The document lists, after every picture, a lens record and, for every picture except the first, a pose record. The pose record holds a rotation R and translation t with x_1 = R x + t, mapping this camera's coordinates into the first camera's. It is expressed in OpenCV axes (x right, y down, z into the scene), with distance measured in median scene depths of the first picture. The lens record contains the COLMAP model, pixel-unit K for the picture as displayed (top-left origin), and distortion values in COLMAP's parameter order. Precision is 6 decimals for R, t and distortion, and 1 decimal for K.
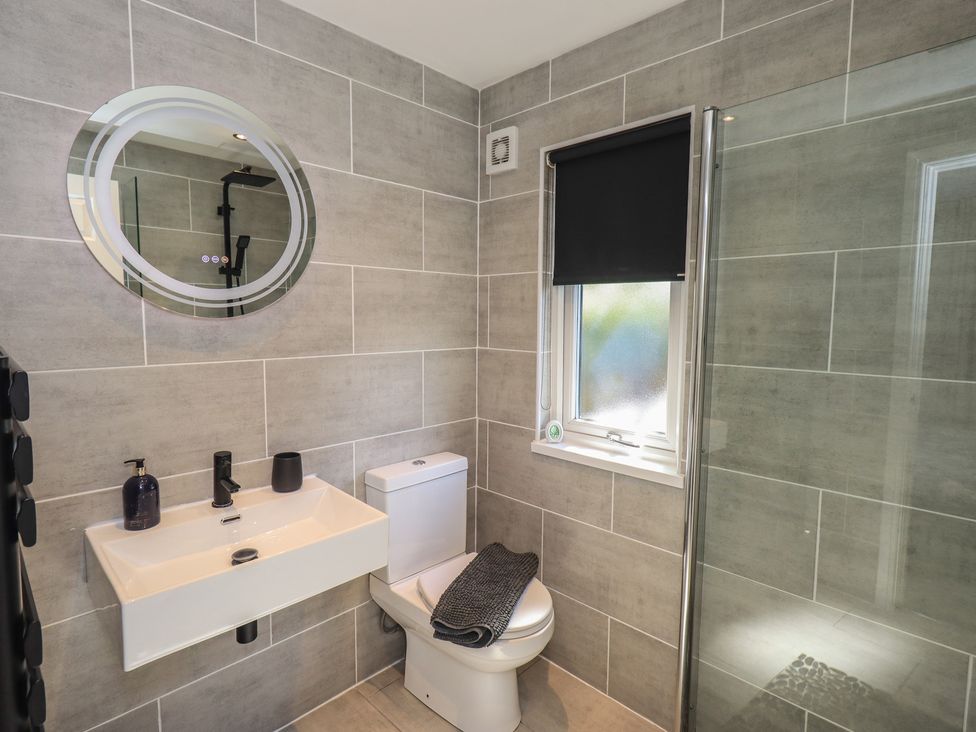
lens RADIAL K [[515.3, 0, 489.6], [0, 515.3, 359.8], [0, 0, 1]] dist [0.004856, 0.000293]
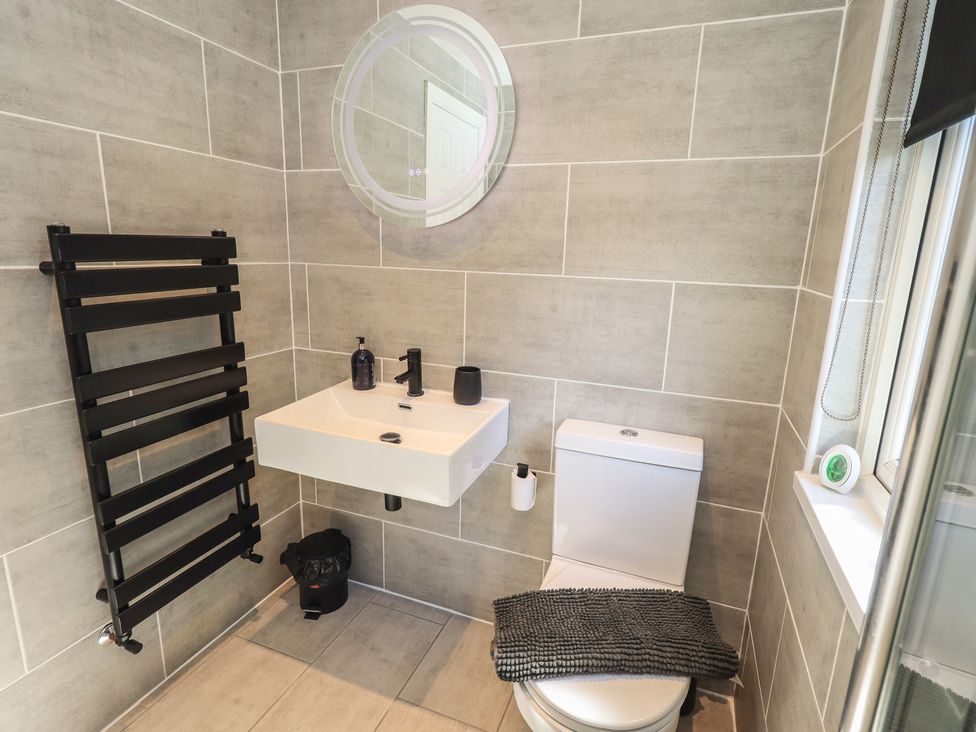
lens RADIAL K [[515.3, 0, 485.3], [0, 515.3, 365.7], [0, 0, 1]] dist [0.004856, 0.000293]
pose [[0.385128, 0.206616, -0.899437, 0.451839], [-0.109054, 0.977976, 0.177962, -0.003253], [0.916397, 0.029549, 0.399178, 0.545229]]
